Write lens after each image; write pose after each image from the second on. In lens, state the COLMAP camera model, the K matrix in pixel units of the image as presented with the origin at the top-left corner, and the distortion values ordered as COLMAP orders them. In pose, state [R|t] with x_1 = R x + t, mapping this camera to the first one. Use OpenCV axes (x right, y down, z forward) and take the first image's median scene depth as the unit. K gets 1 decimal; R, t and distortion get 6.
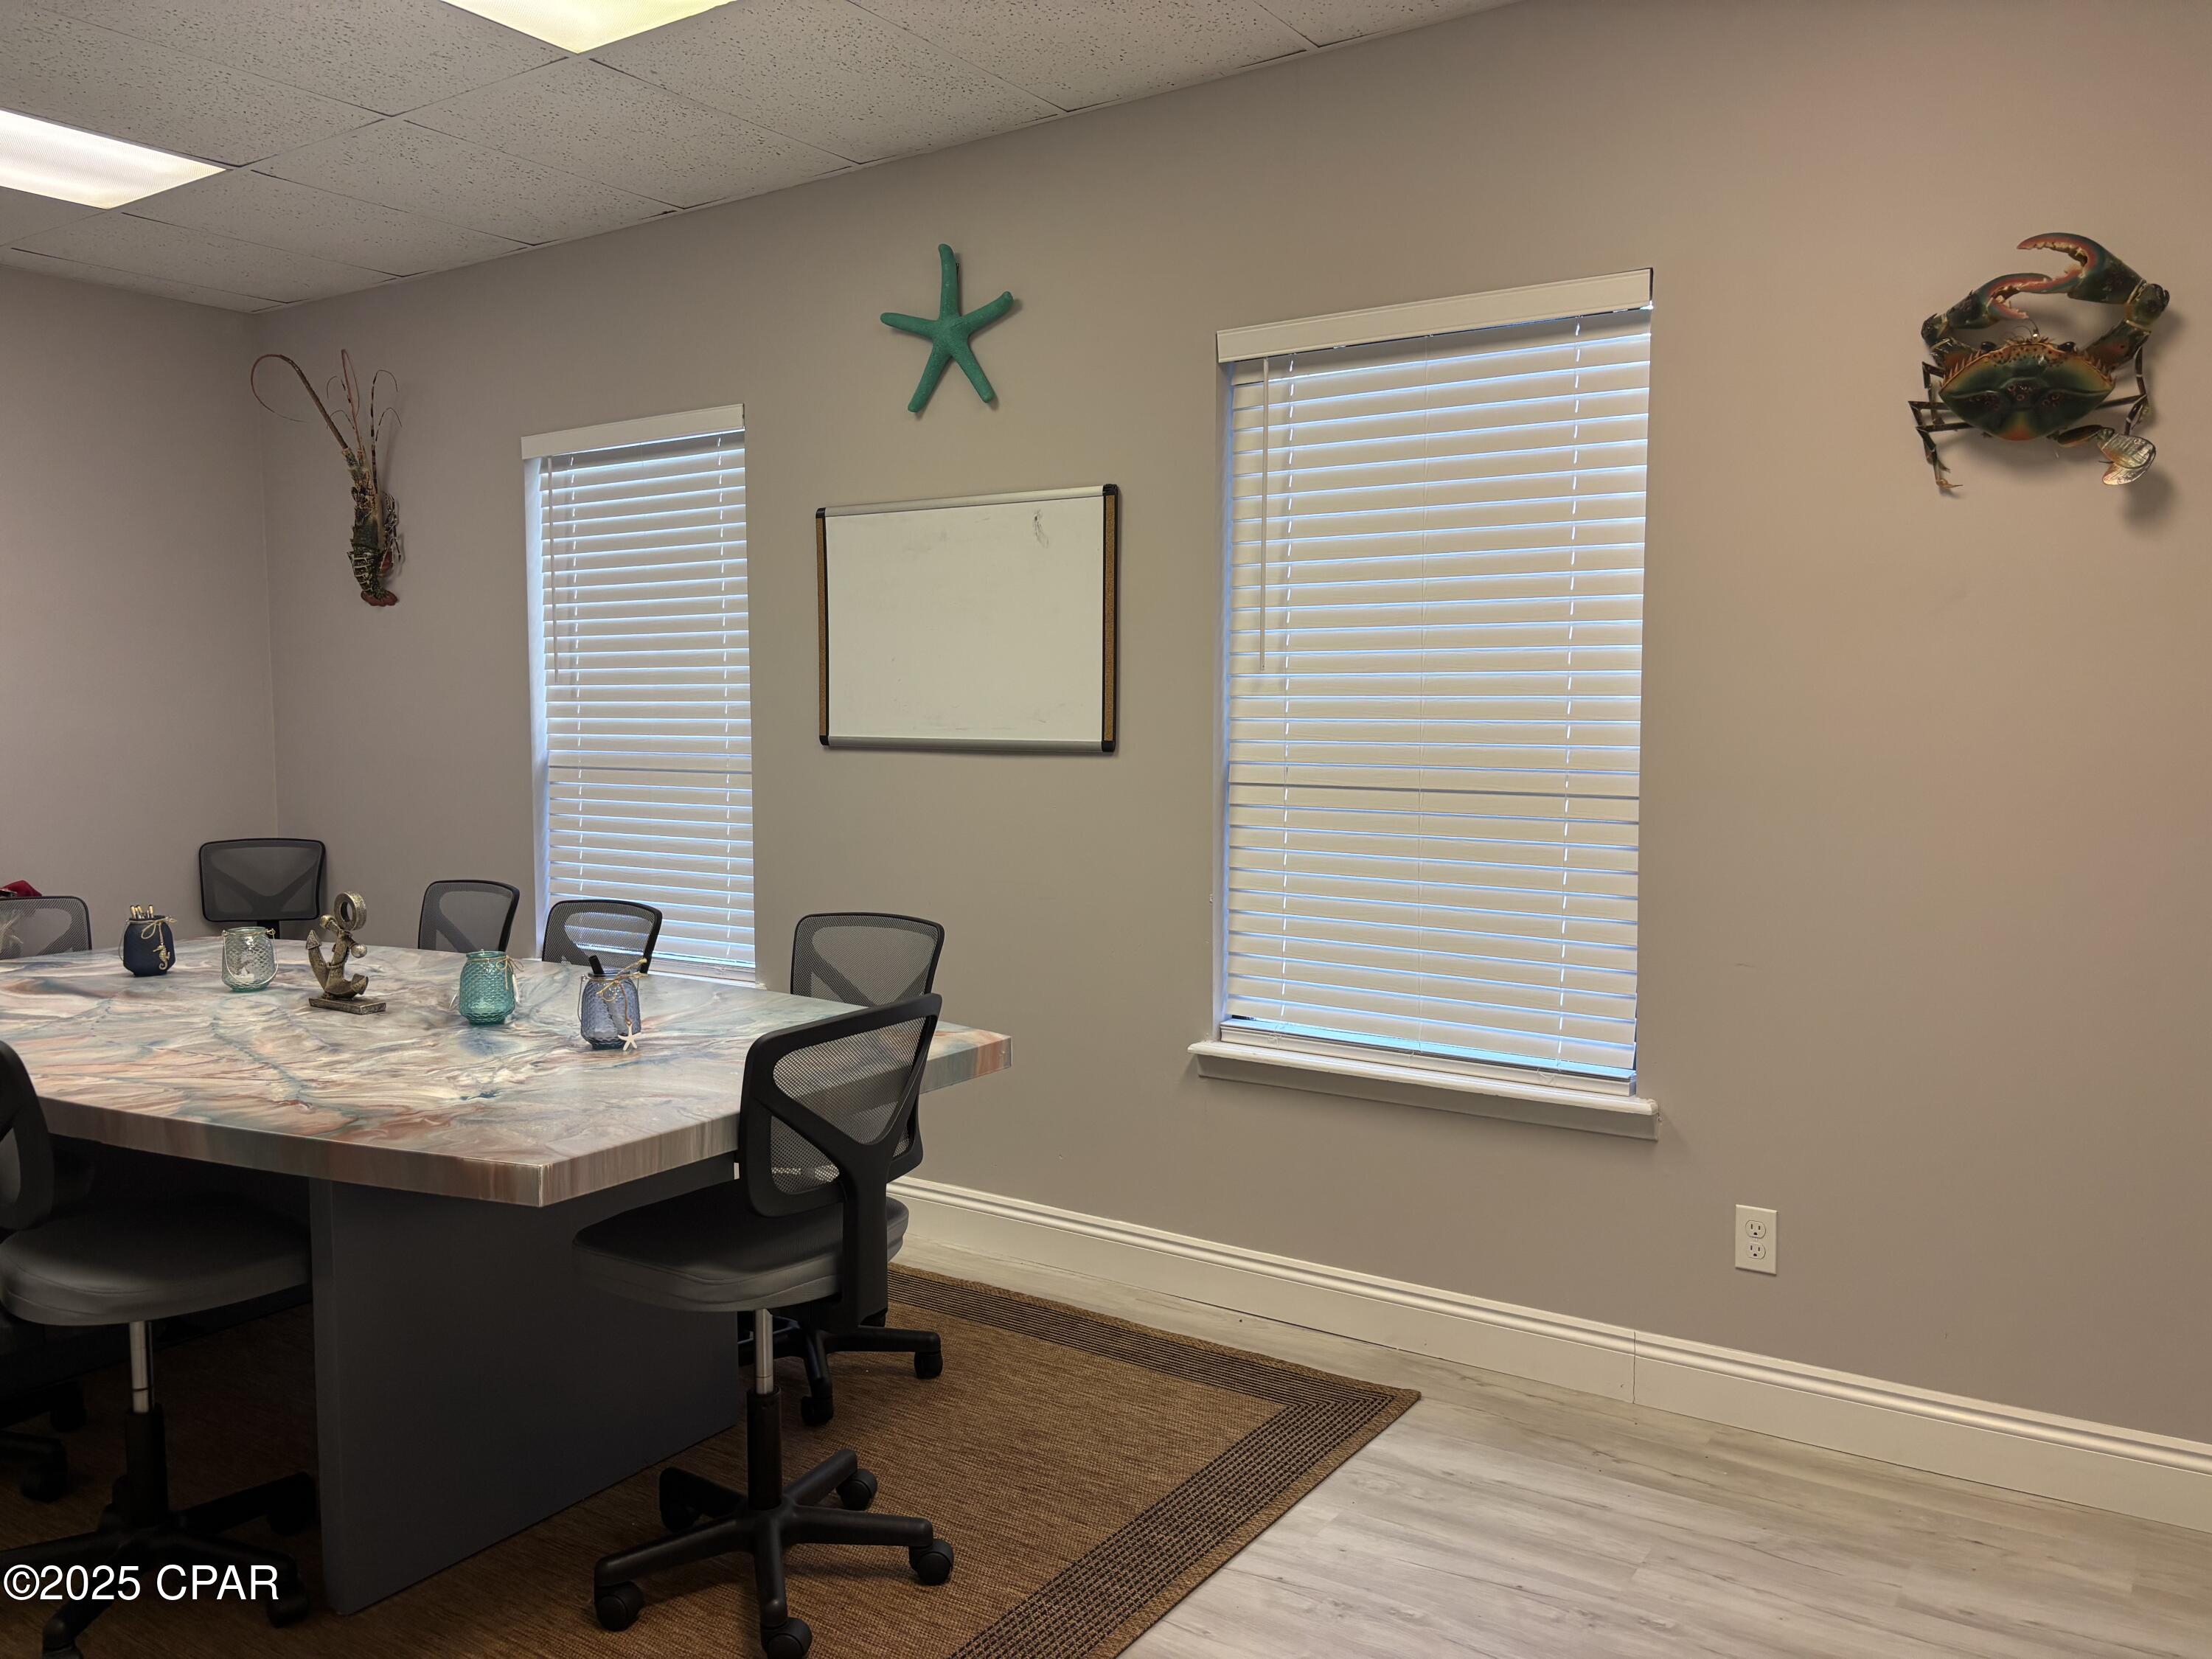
lens RADIAL K [[1675.0, 0, 1105.3], [0, 1675.0, 829.9], [0, 0, 1]] dist [0.047809, -0.044877]
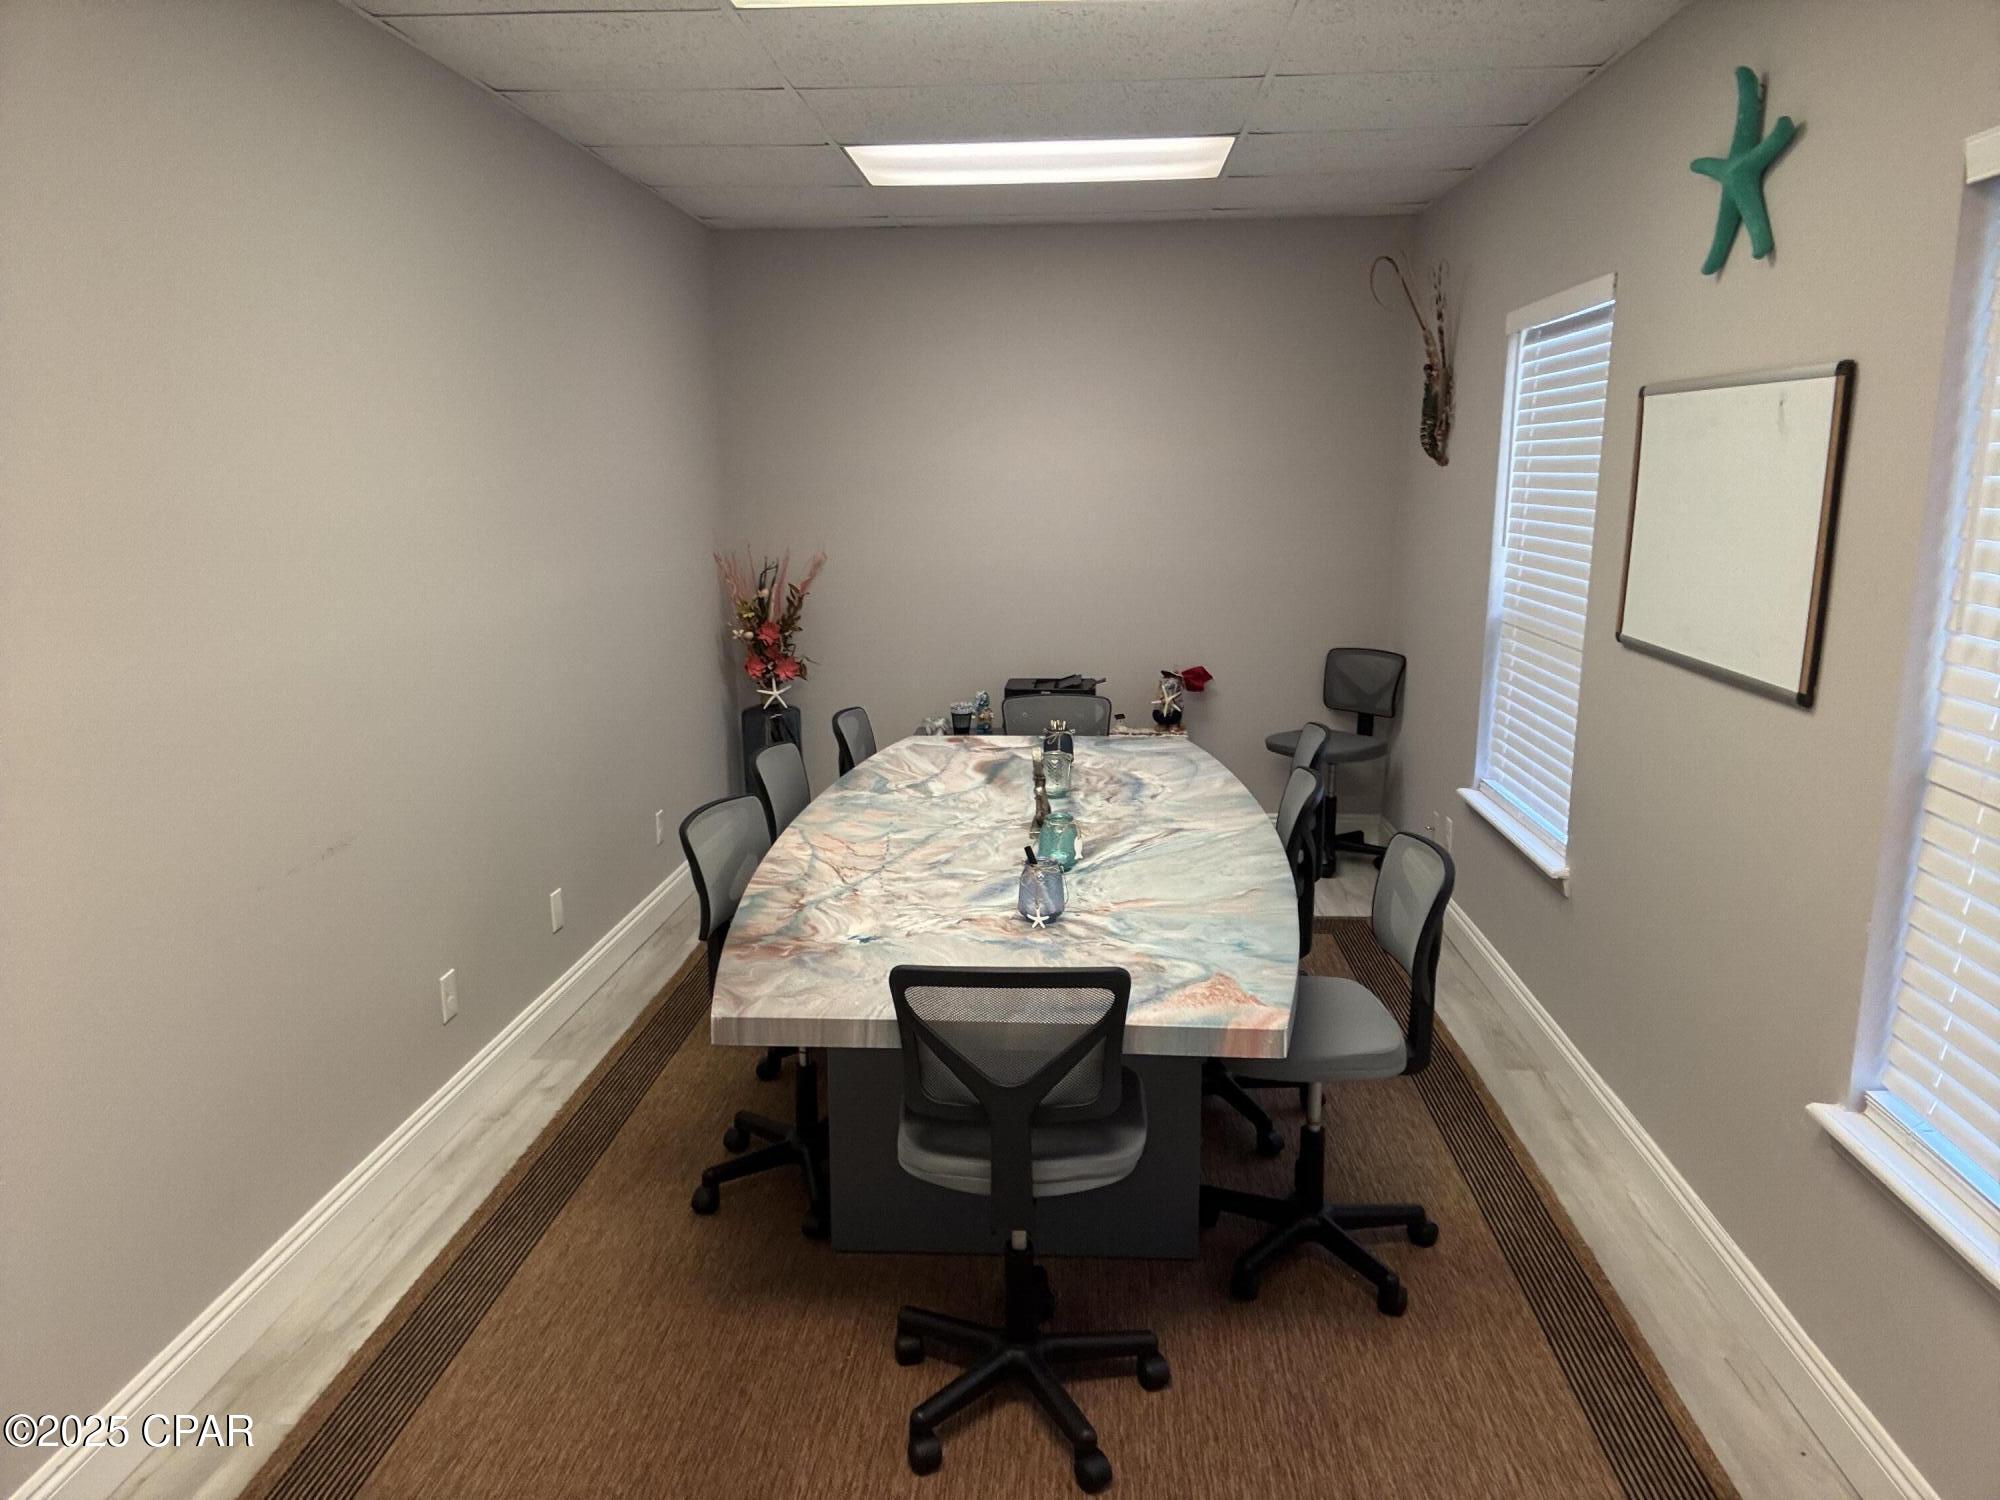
lens RADIAL K [[1353.0, 0, 994.1], [0, 1353.0, 754.1], [0, 0, 1]] dist [0.052355, -0.022434]
pose [[0.503647, 0.178713, -0.845223, 0.367684], [-0.059904, 0.983239, 0.172200, -0.115976], [0.861830, -0.036096, 0.505911, 0.353872]]
